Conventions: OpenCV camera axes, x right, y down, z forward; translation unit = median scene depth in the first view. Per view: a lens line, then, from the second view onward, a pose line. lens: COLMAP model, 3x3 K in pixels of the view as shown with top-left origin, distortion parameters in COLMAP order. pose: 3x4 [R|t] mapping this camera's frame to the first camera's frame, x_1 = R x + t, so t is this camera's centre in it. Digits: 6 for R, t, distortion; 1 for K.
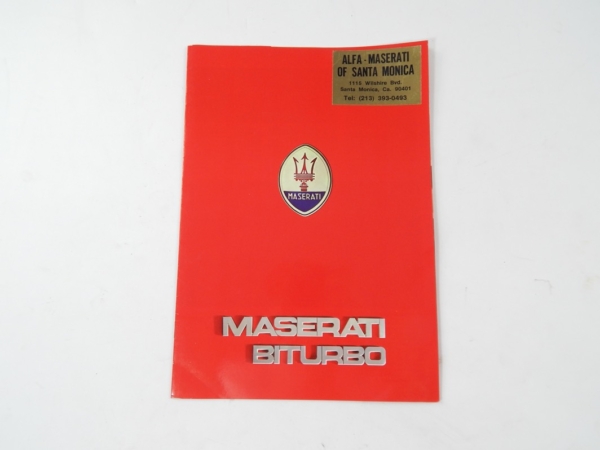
lens RADIAL K [[437.3, 0, 300.6], [0, 437.3, 225.3], [0, 0, 1]] dist [0.002968, 0.002238]
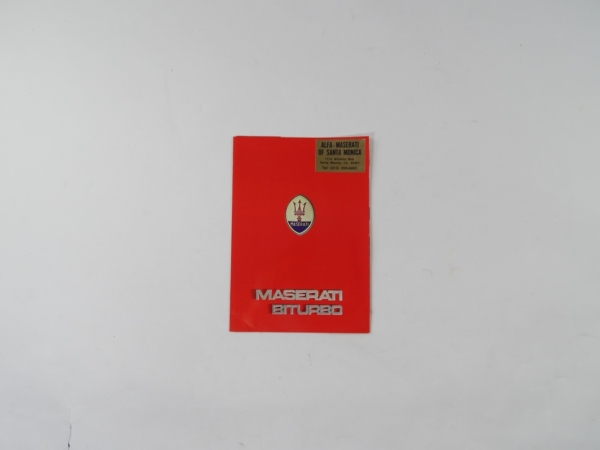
lens RADIAL K [[437.3, 0, 298.7], [0, 437.3, 224.2], [0, 0, 1]] dist [0.002968, 0.002238]
pose [[0.999989, 0.001074, 0.004616, -0.003357], [-0.001116, 0.999959, 0.008946, -0.085784], [-0.004606, -0.008951, 0.999949, -0.851377]]
